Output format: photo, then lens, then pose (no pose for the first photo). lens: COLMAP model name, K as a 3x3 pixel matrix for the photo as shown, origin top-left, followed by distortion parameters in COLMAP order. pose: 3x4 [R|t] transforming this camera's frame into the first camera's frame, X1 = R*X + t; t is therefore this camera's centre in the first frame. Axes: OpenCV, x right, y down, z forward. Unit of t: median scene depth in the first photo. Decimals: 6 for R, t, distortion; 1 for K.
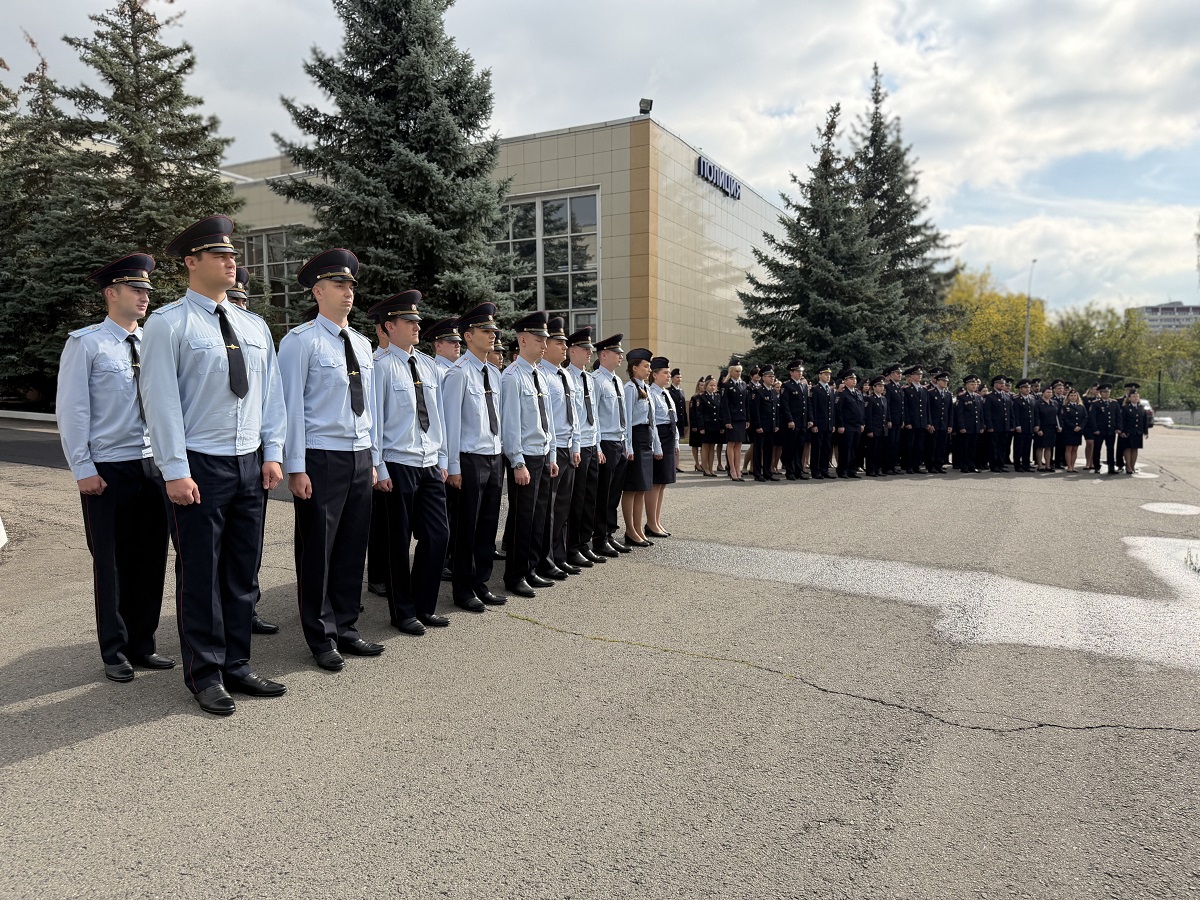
lens RADIAL K [[844.1, 0, 605.4], [0, 844.1, 455.4], [0, 0, 1]] dist [0.041776, -0.078338]
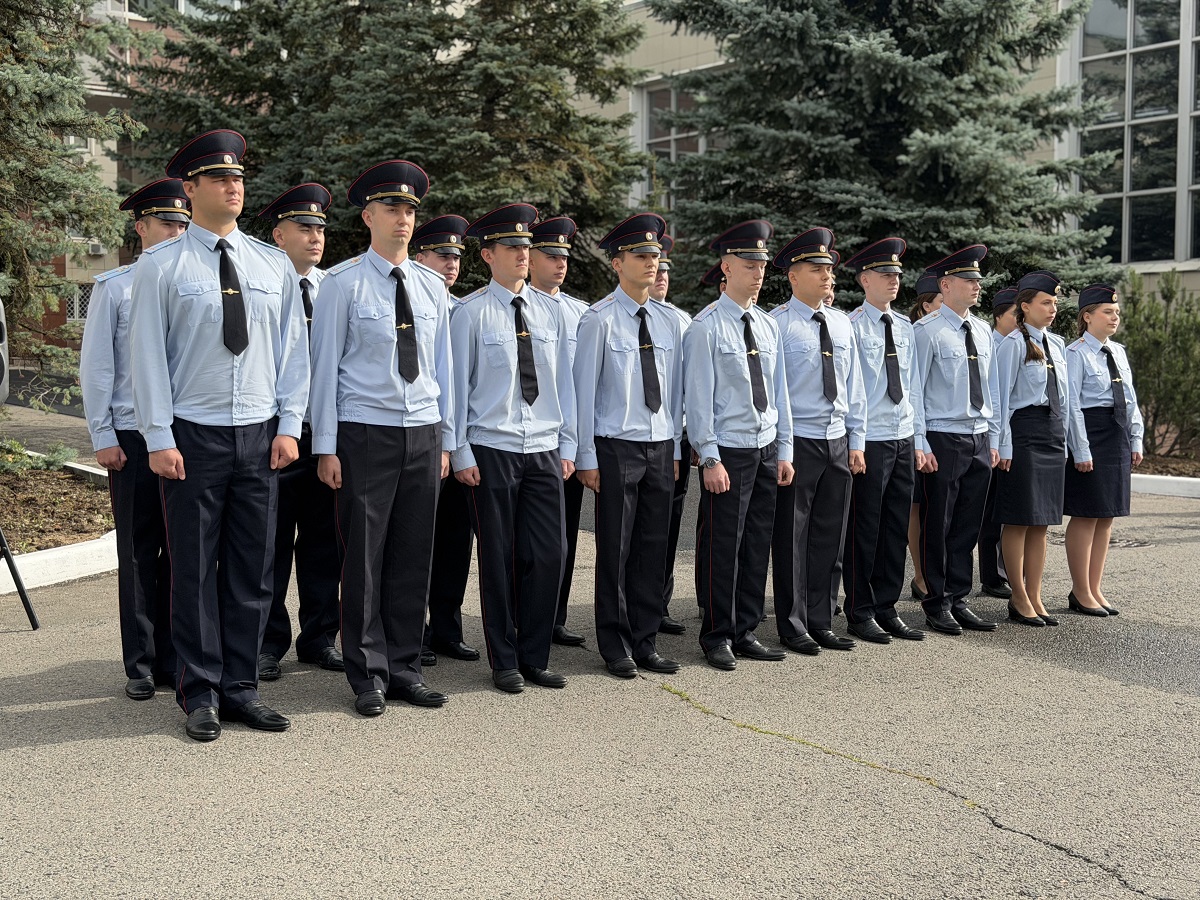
lens RADIAL K [[1702.1, 0, 602.1], [0, 1702.1, 476.6], [0, 0, 1]] dist [0.081472, 0.026925]
pose [[0.876251, 0.035184, -0.480570, 0.450982], [-0.037235, 0.999293, 0.005269, 0.019344], [0.480415, 0.013277, 0.876941, -0.178859]]
